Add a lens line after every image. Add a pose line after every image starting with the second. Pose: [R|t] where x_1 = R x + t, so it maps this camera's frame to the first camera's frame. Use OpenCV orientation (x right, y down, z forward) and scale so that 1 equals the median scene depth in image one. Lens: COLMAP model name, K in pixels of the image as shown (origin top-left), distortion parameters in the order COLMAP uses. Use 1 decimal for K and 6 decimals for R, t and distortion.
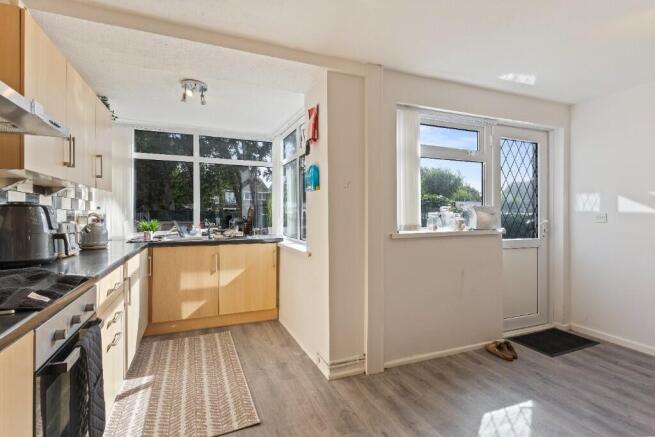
lens RADIAL K [[316.7, 0, 327.8], [0, 316.7, 214.7], [0, 0, 1]] dist [0.010989, 0.000450]
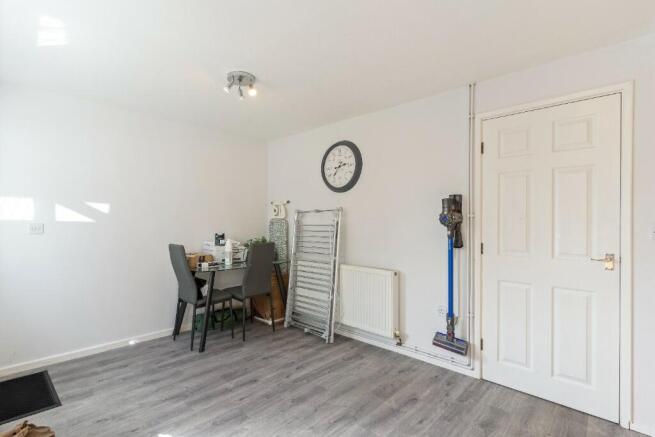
lens RADIAL K [[316.7, 0, 328.6], [0, 316.7, 213.7], [0, 0, 1]] dist [0.010989, 0.000450]
pose [[-0.417437, 0.024445, 0.908377, -0.241774], [-0.003451, 0.999588, -0.028486, -0.005507], [-0.908699, -0.015026, -0.417181, 0.583404]]
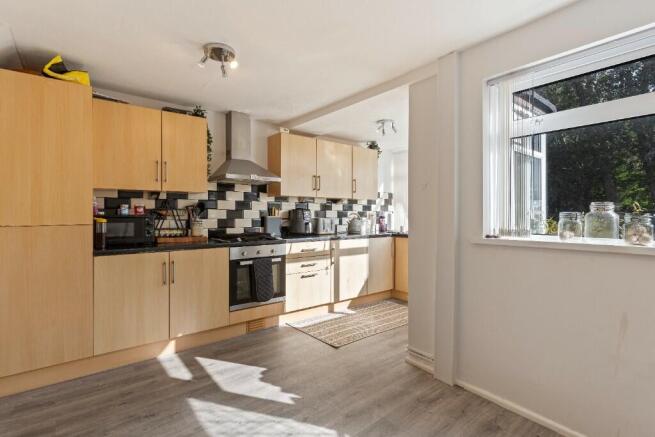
lens RADIAL K [[316.7, 0, 327.8], [0, 316.7, 217.8], [0, 0, 1]] dist [0.010989, 0.000450]
pose [[0.276703, 0.015290, -0.960834, 1.221087], [-0.010546, 0.999862, 0.012874, 0.000552], [0.960898, 0.006571, 0.276826, 0.511278]]
